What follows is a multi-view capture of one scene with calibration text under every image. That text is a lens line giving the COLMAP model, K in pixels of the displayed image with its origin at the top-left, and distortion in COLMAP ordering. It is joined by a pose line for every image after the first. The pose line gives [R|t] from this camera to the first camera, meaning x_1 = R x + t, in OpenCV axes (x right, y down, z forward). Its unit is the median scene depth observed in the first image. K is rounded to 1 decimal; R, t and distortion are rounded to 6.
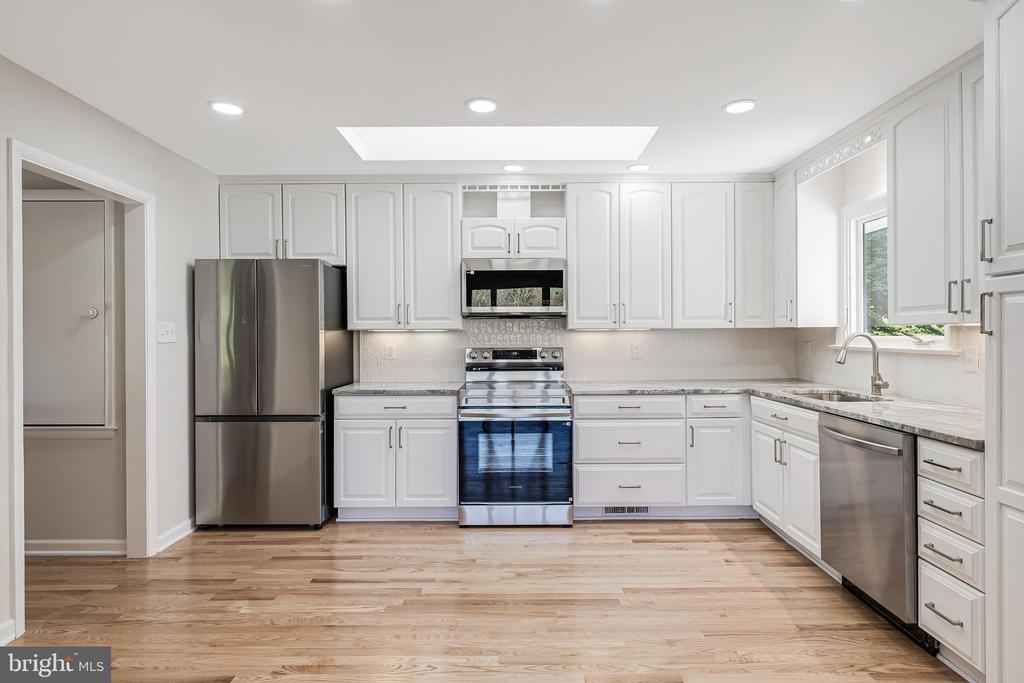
lens RADIAL K [[528.3, 0, 517.7], [0, 528.3, 337.8], [0, 0, 1]] dist [-0.002952, 0.000321]
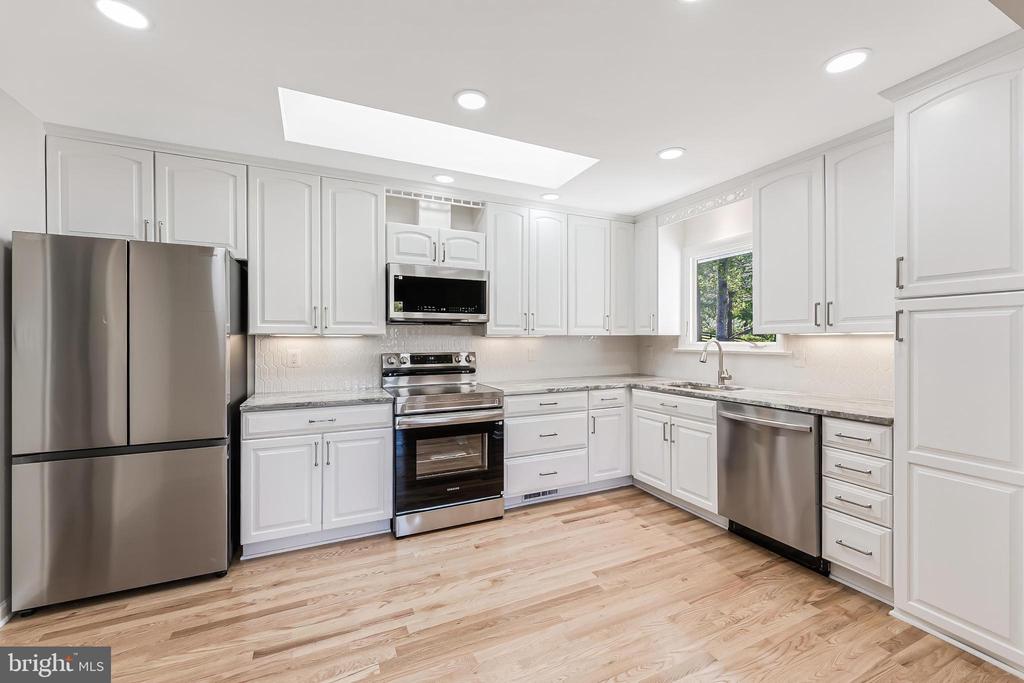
lens RADIAL K [[412.8, 0, 512.0], [0, 412.8, 341.5], [0, 0, 1]] dist [-0.000371, -0.000160]
pose [[0.906115, 0.001272, 0.423030, -0.237550], [0.000329, 0.999993, -0.003711, -0.000634], [-0.423032, 0.003502, 0.906108, 0.222500]]
